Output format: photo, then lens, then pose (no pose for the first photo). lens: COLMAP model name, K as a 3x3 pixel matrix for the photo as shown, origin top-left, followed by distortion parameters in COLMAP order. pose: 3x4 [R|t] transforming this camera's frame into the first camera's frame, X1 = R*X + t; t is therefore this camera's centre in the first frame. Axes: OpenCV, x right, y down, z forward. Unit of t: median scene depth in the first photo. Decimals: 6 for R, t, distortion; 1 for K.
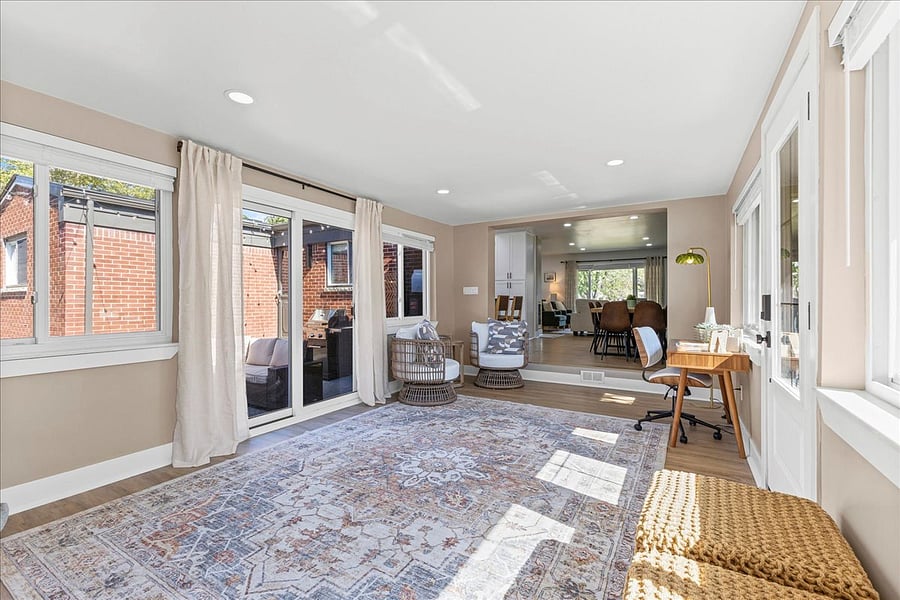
lens RADIAL K [[393.0, 0, 450.0], [0, 393.0, 300.0], [0, 0, 1]] dist [0.002034, 0.000286]
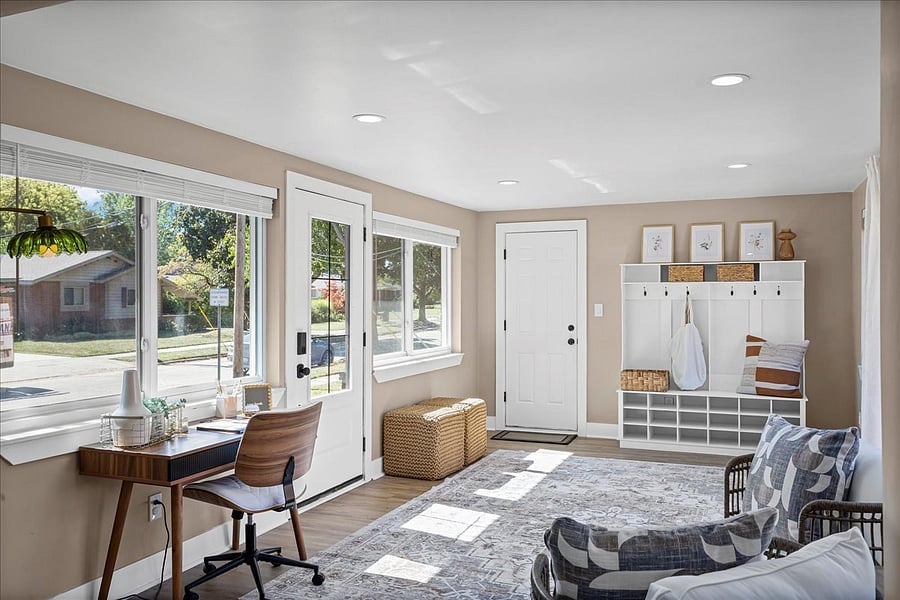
lens RADIAL K [[733.2, 0, 450.0], [0, 733.2, 300.0], [0, 0, 1]] dist [0.003589, 0.000807]
pose [[-0.989136, 0.002550, -0.146983, 0.609731], [0.002216, 0.999995, 0.002437, -0.098086], [0.146989, 0.002085, -0.989136, 2.800822]]
